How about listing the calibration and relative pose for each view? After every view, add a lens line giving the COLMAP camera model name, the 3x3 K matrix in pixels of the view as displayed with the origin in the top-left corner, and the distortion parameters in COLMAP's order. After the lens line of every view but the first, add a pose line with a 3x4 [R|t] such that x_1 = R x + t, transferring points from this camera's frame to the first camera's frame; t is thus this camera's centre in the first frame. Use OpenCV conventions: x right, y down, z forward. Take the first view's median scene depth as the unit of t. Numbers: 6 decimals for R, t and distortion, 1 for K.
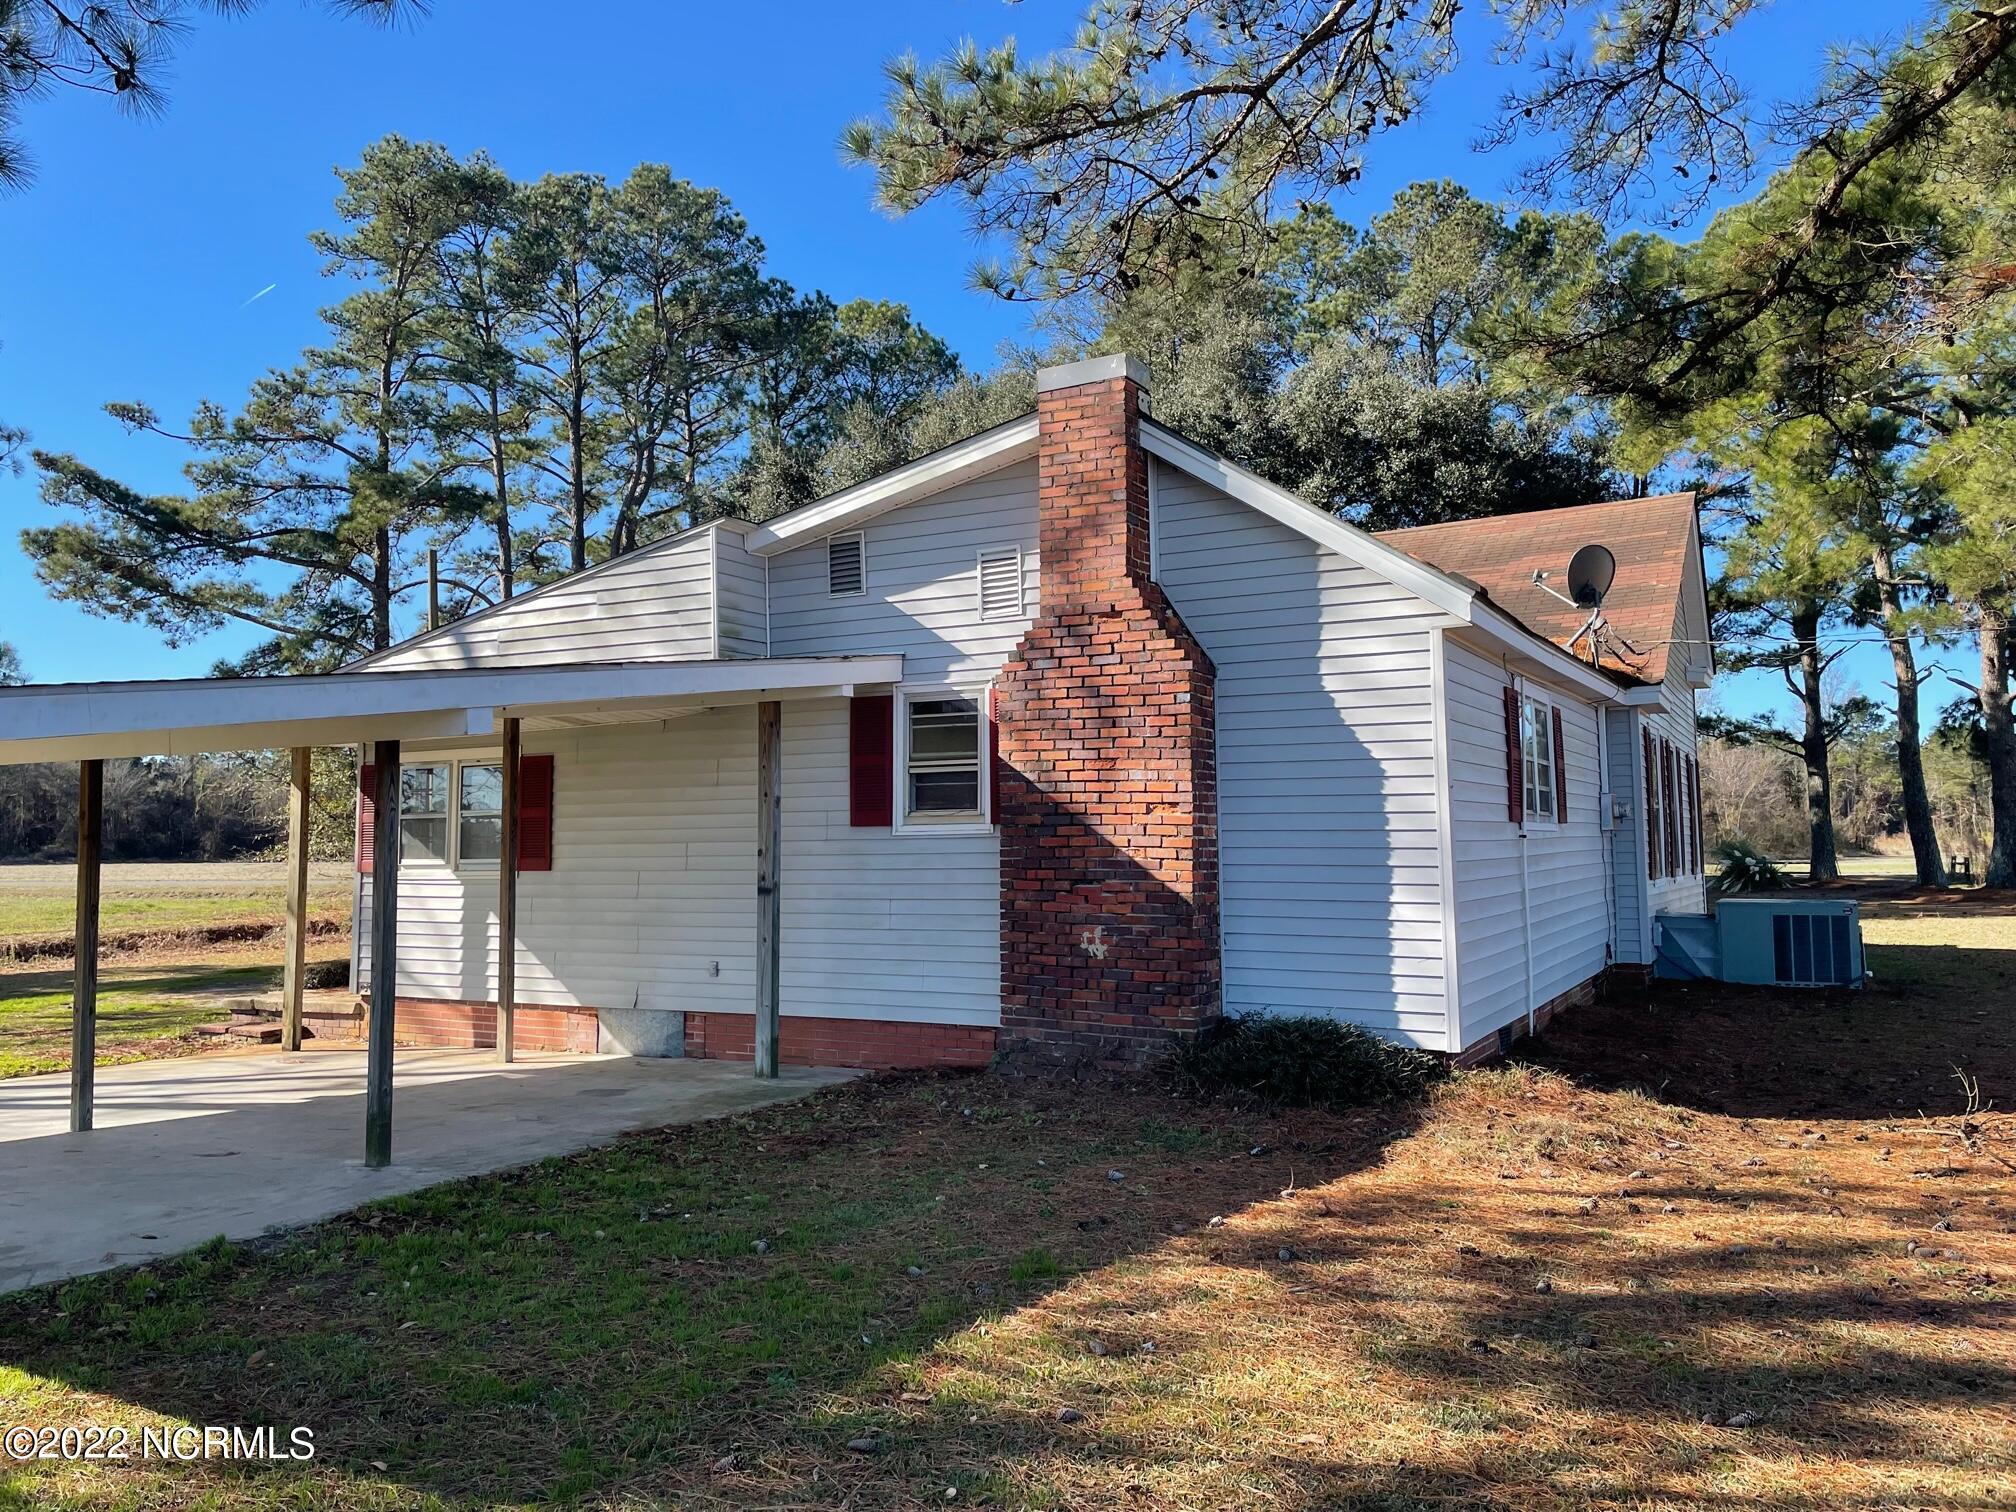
lens RADIAL K [[1536.5, 0, 1008.7], [0, 1536.5, 750.3], [0, 0, 1]] dist [-0.000159, 0.000897]
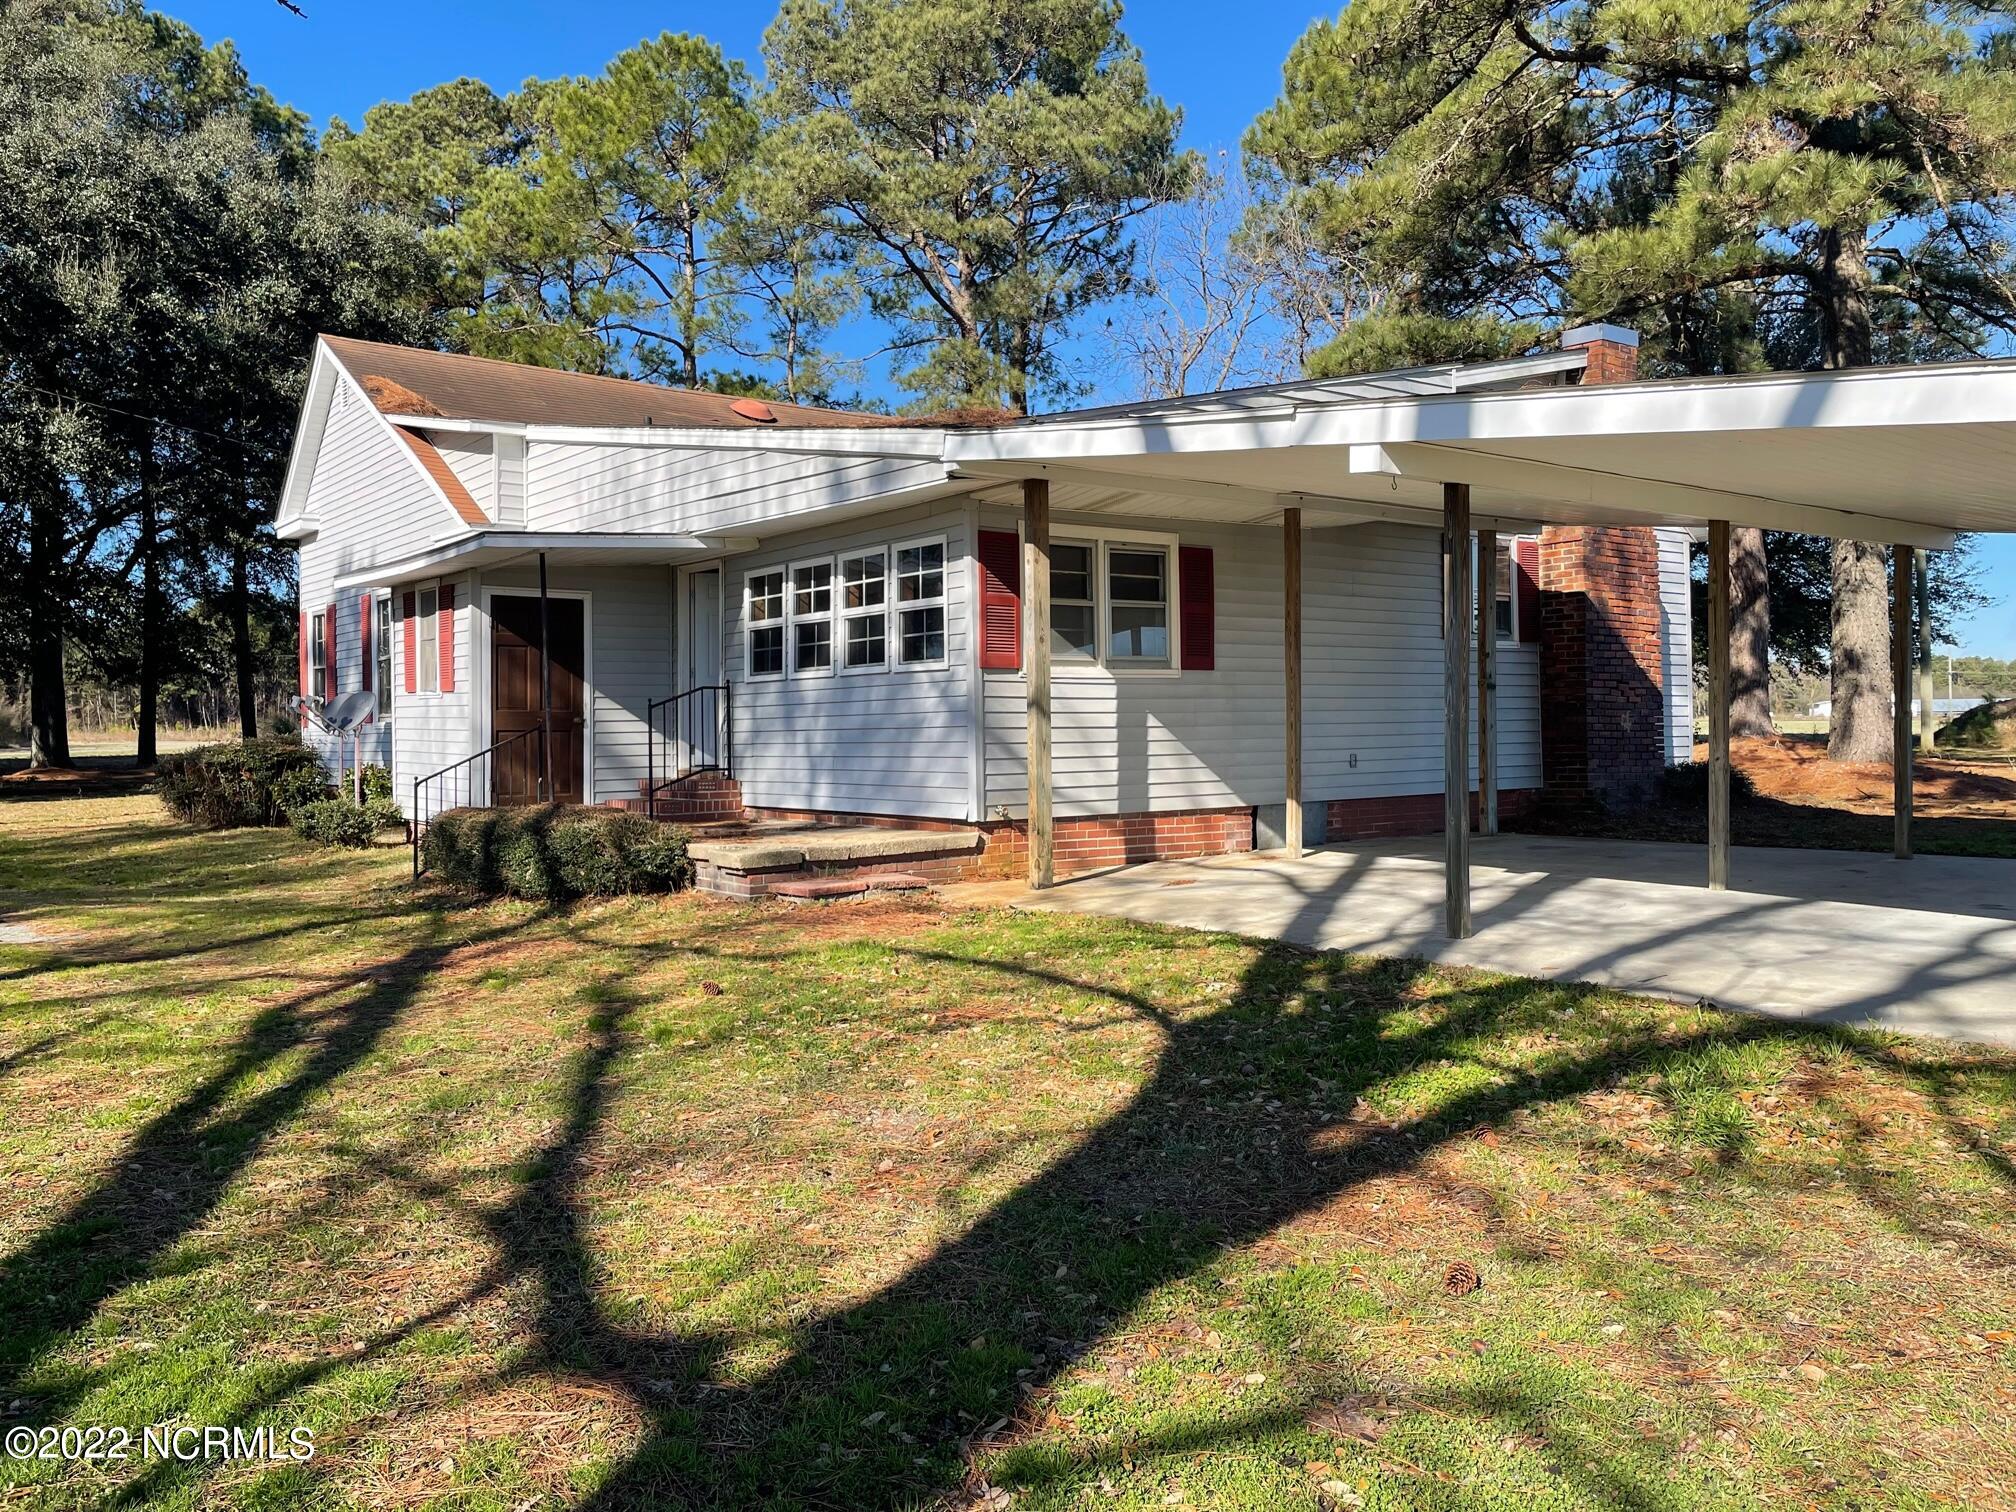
lens RADIAL K [[1536.5, 0, 1007.3], [0, 1536.5, 752.8], [0, 0, 1]] dist [-0.000159, 0.000897]
pose [[0.403543, -0.009858, 0.914907, -1.196584], [-0.047801, 0.998349, 0.031841, 0.102727], [-0.913711, -0.056583, 0.402406, 0.706382]]
